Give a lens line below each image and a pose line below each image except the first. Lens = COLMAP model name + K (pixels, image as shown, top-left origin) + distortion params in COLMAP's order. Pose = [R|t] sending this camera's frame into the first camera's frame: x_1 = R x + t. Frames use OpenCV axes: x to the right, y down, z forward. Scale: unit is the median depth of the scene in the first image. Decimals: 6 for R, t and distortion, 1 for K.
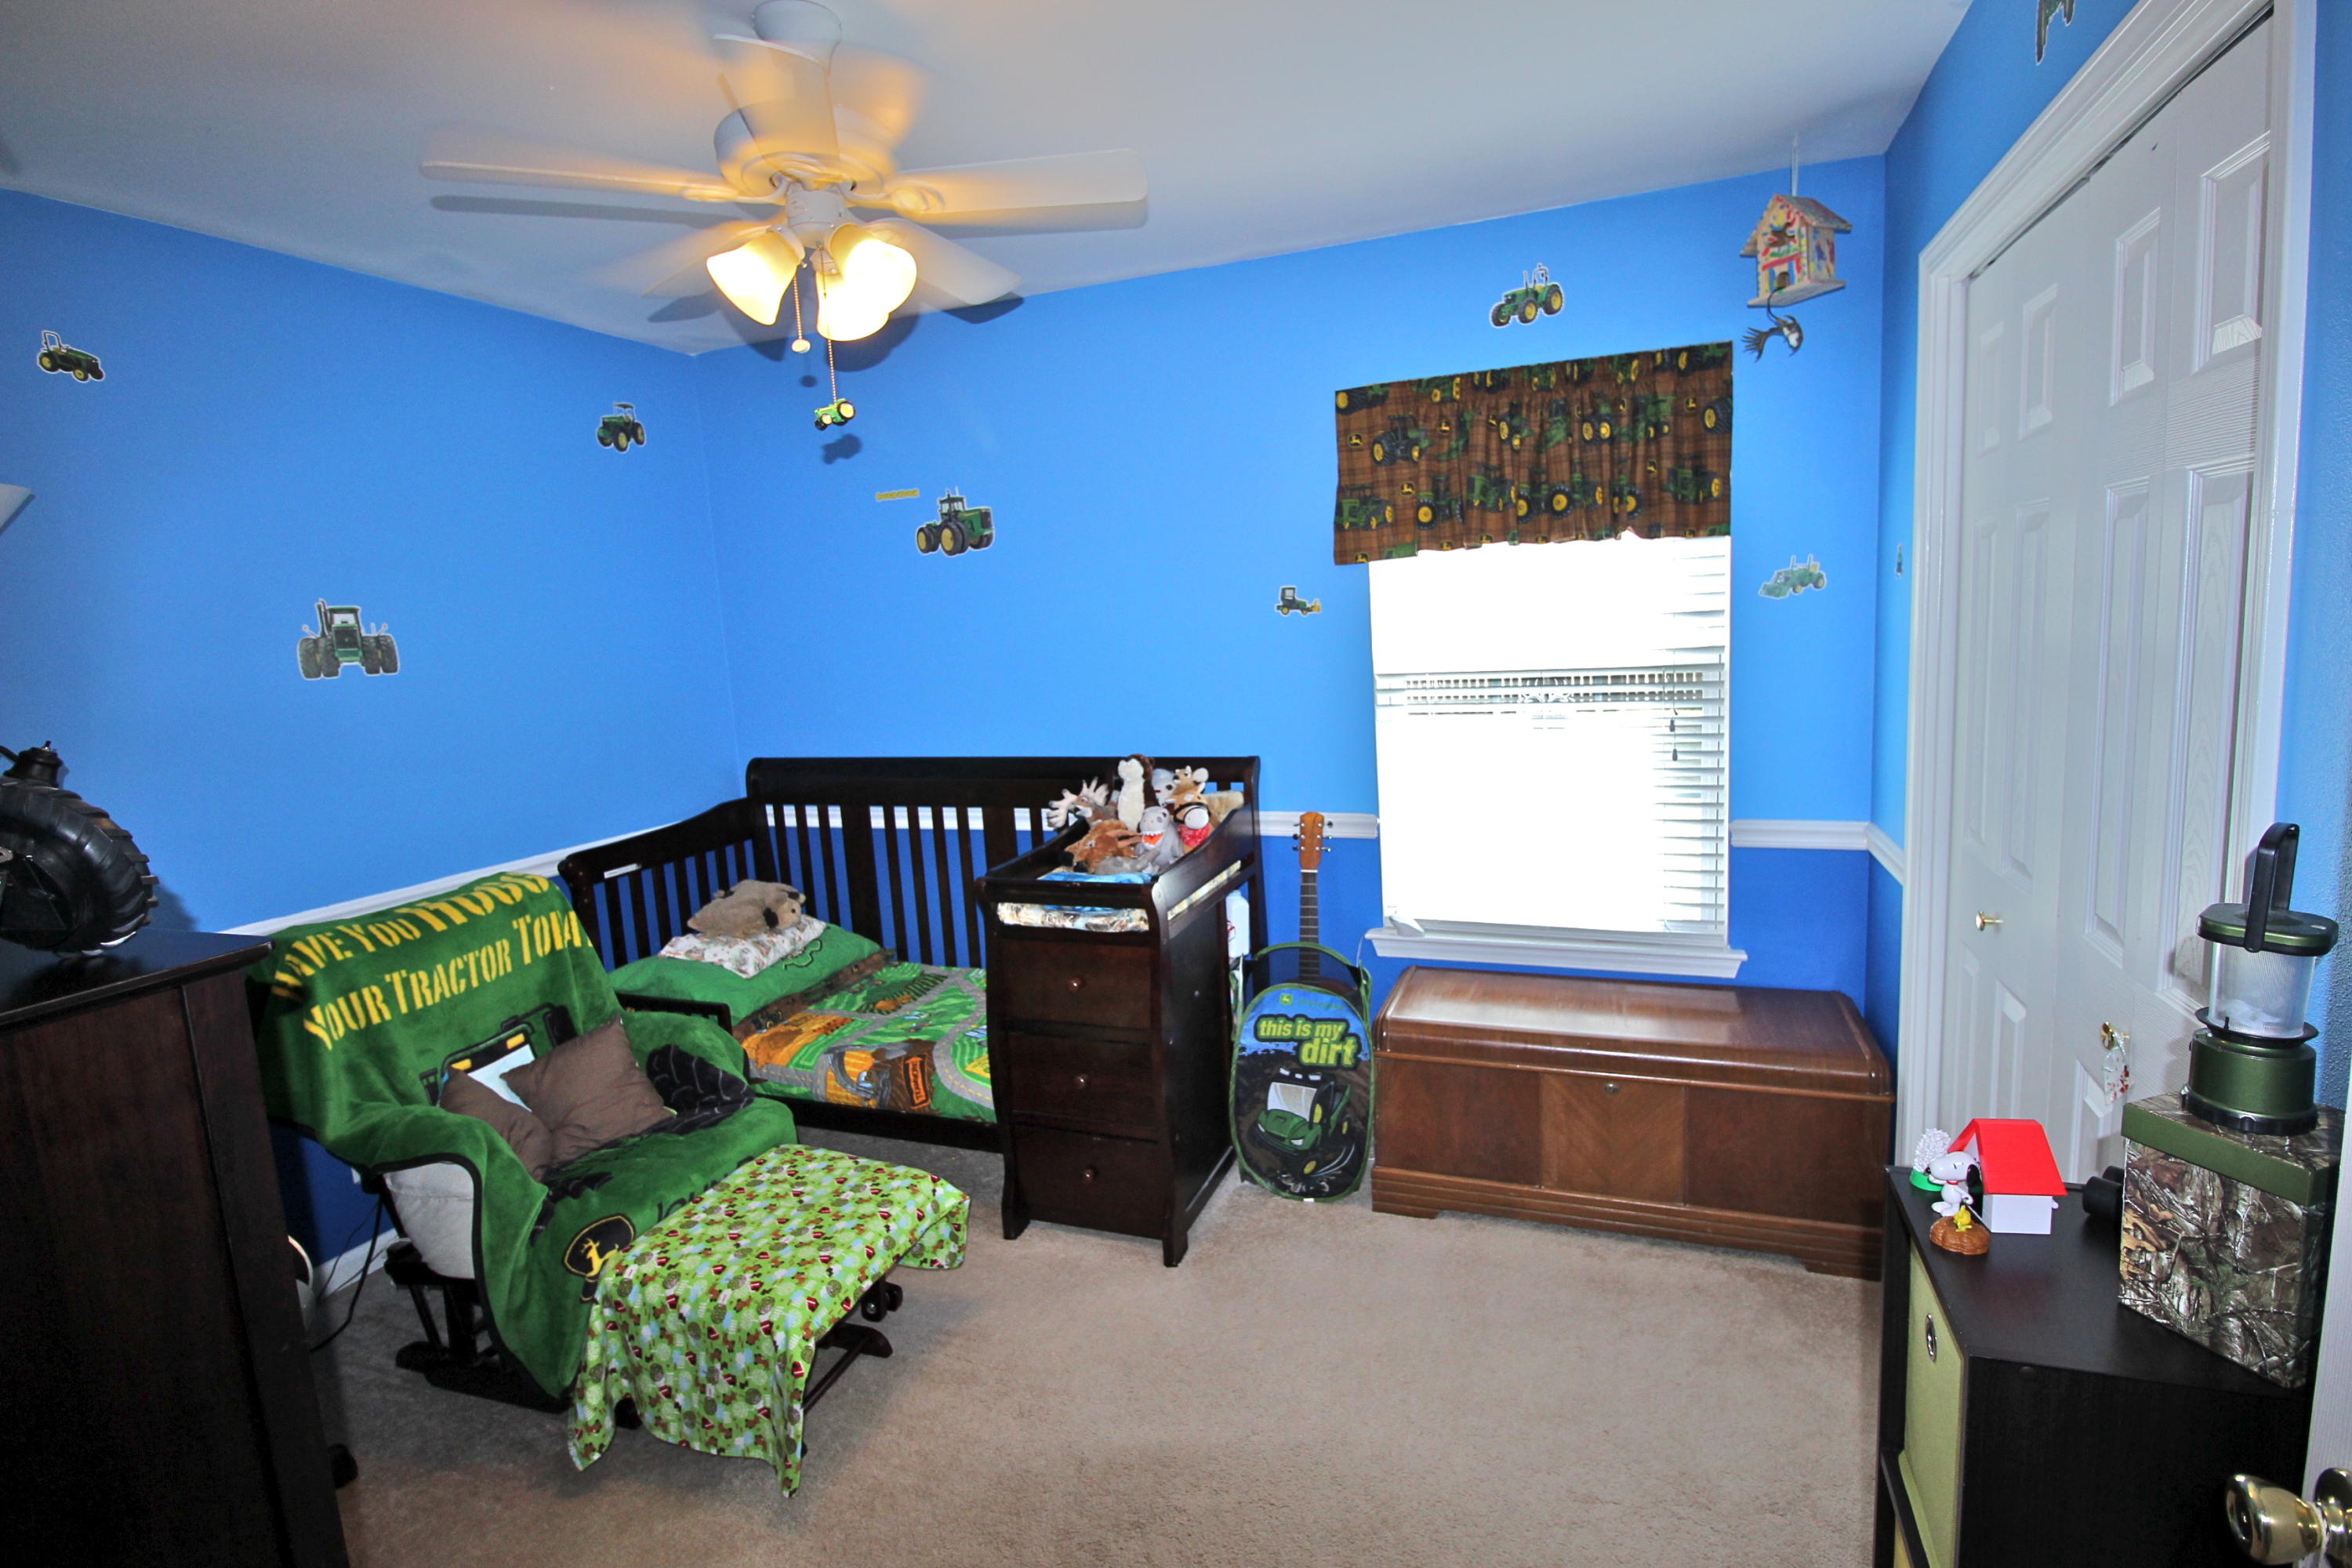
lens RADIAL K [[1071.1, 0, 1176.0], [0, 1071.1, 784.0], [0, 0, 1]] dist [-0.036515, 0.000486]
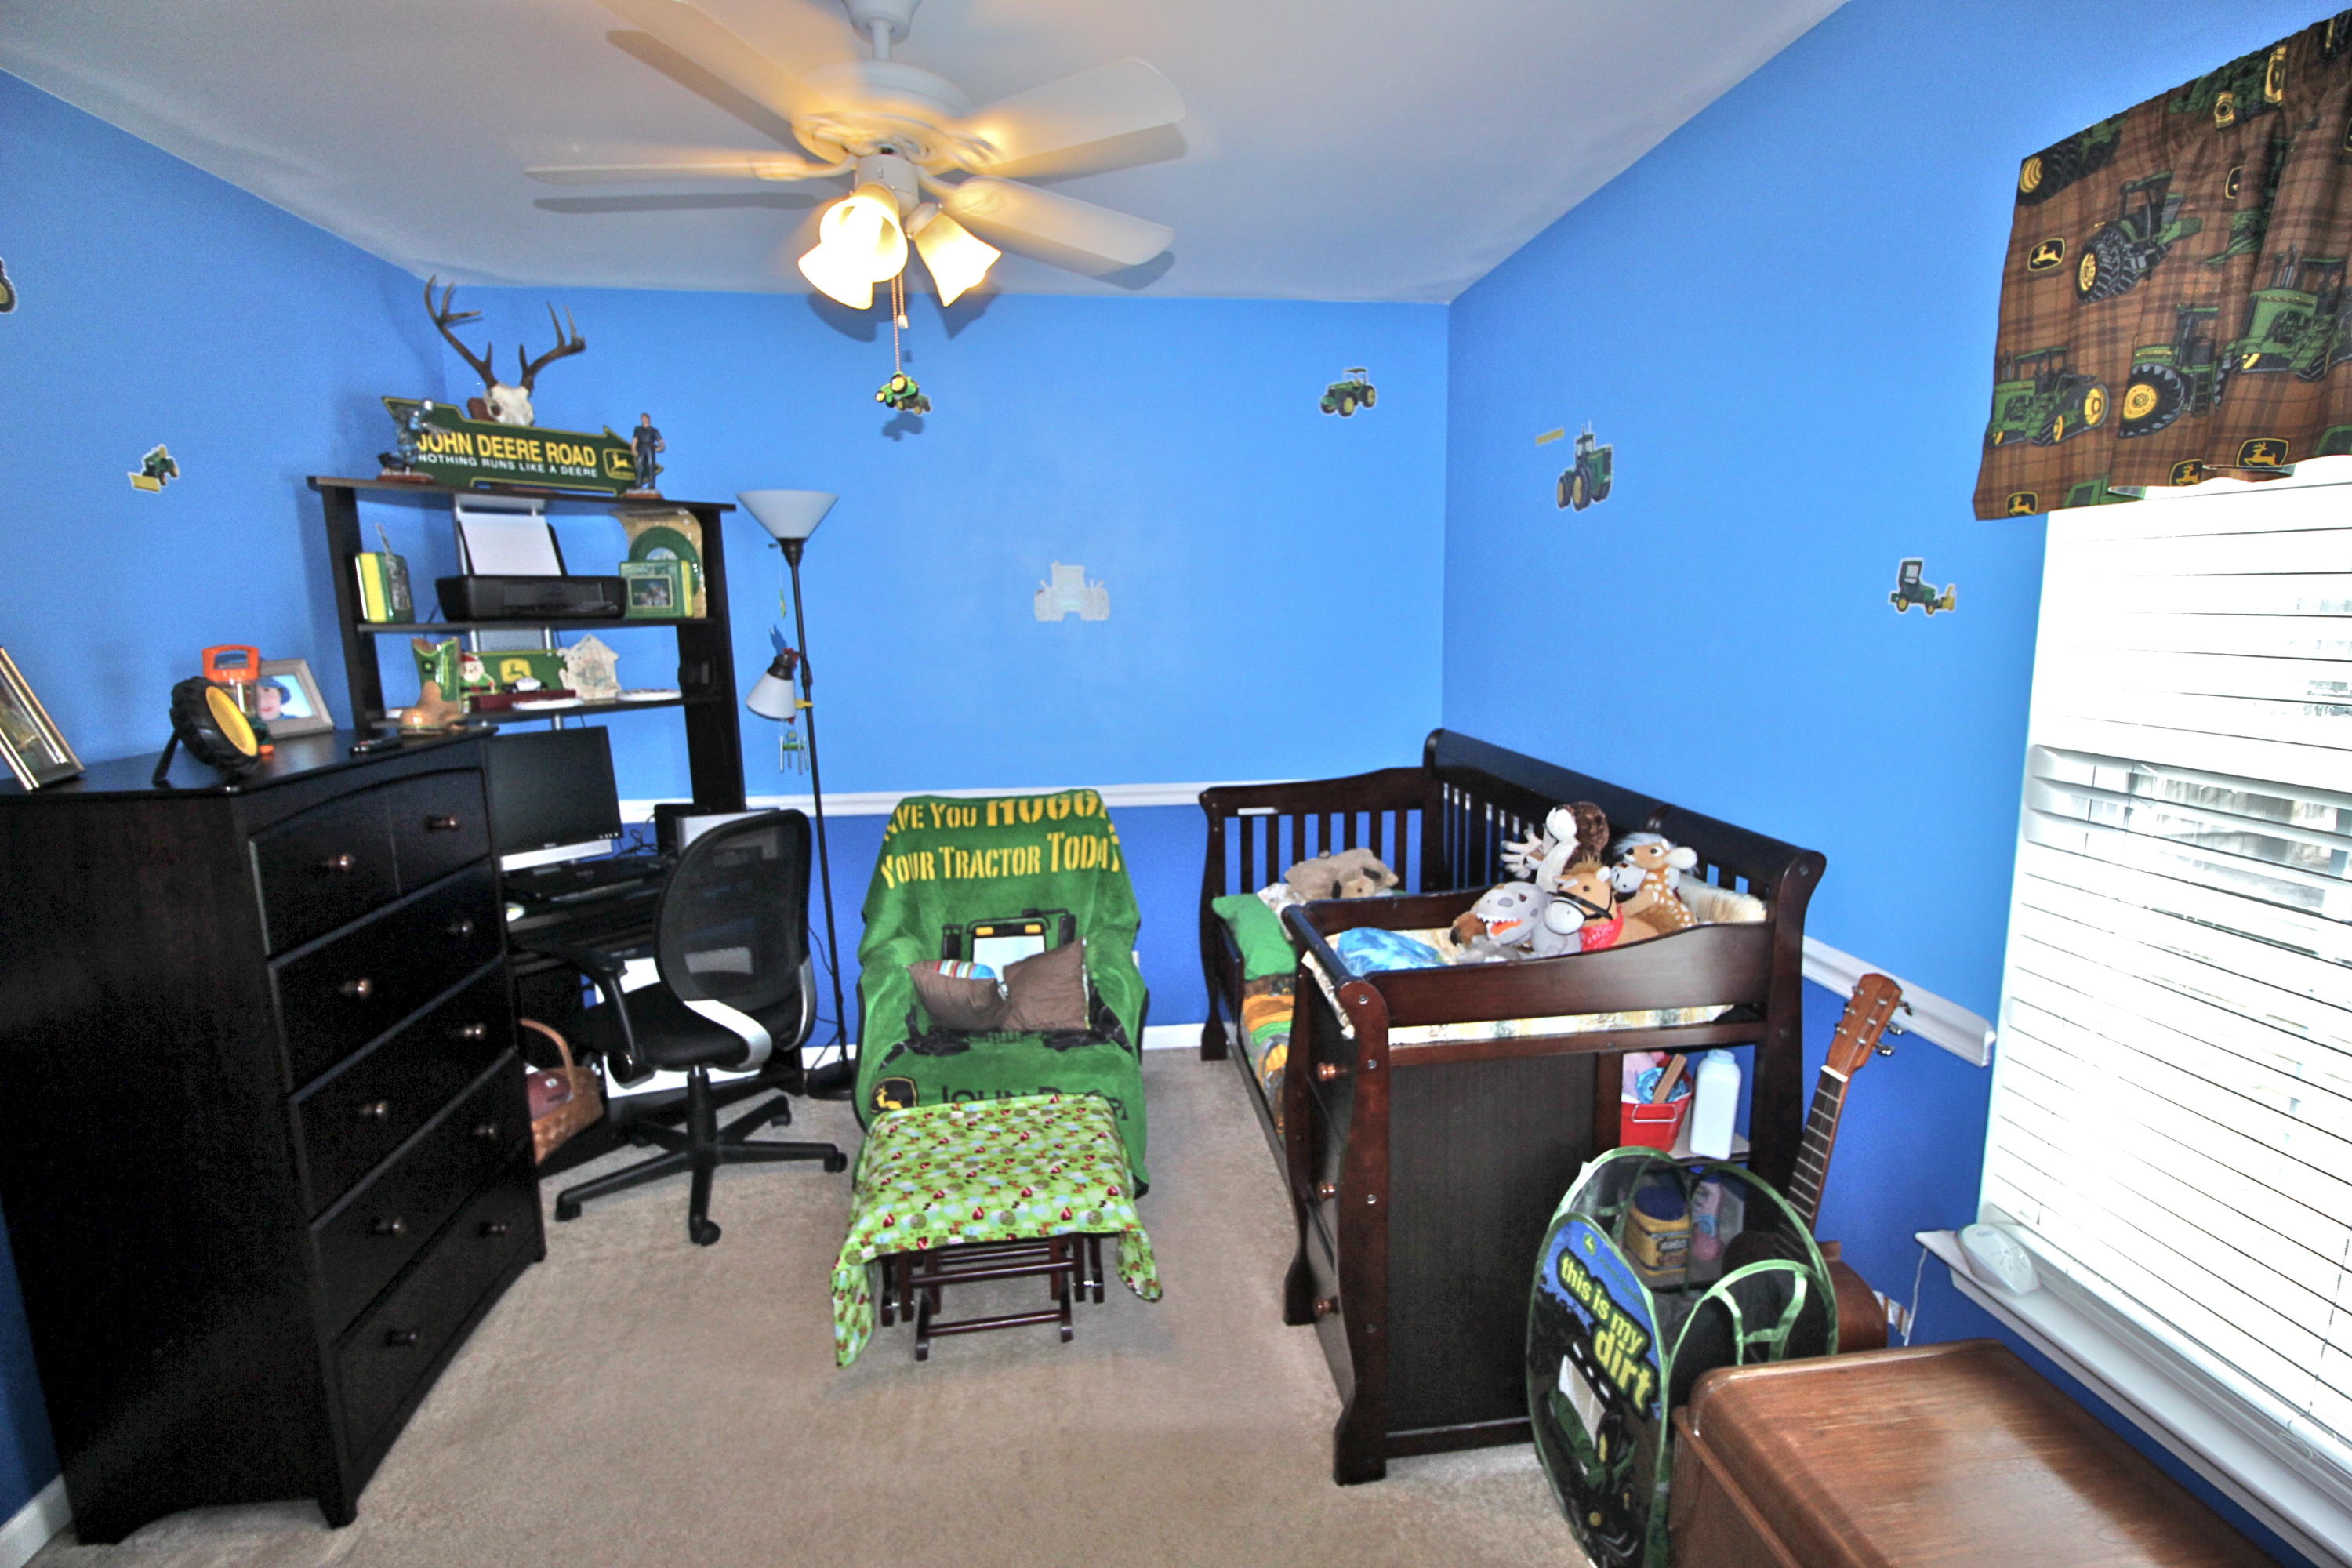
lens RADIAL K [[1058.0, 0, 1176.0], [0, 1058.0, 784.0], [0, 0, 1]] dist [0.000448, -0.015162]
pose [[0.470516, 0.188866, -0.861942, 0.417616], [-0.133730, 0.980805, 0.141911, -0.100800], [0.872199, 0.048496, 0.486741, 0.428546]]
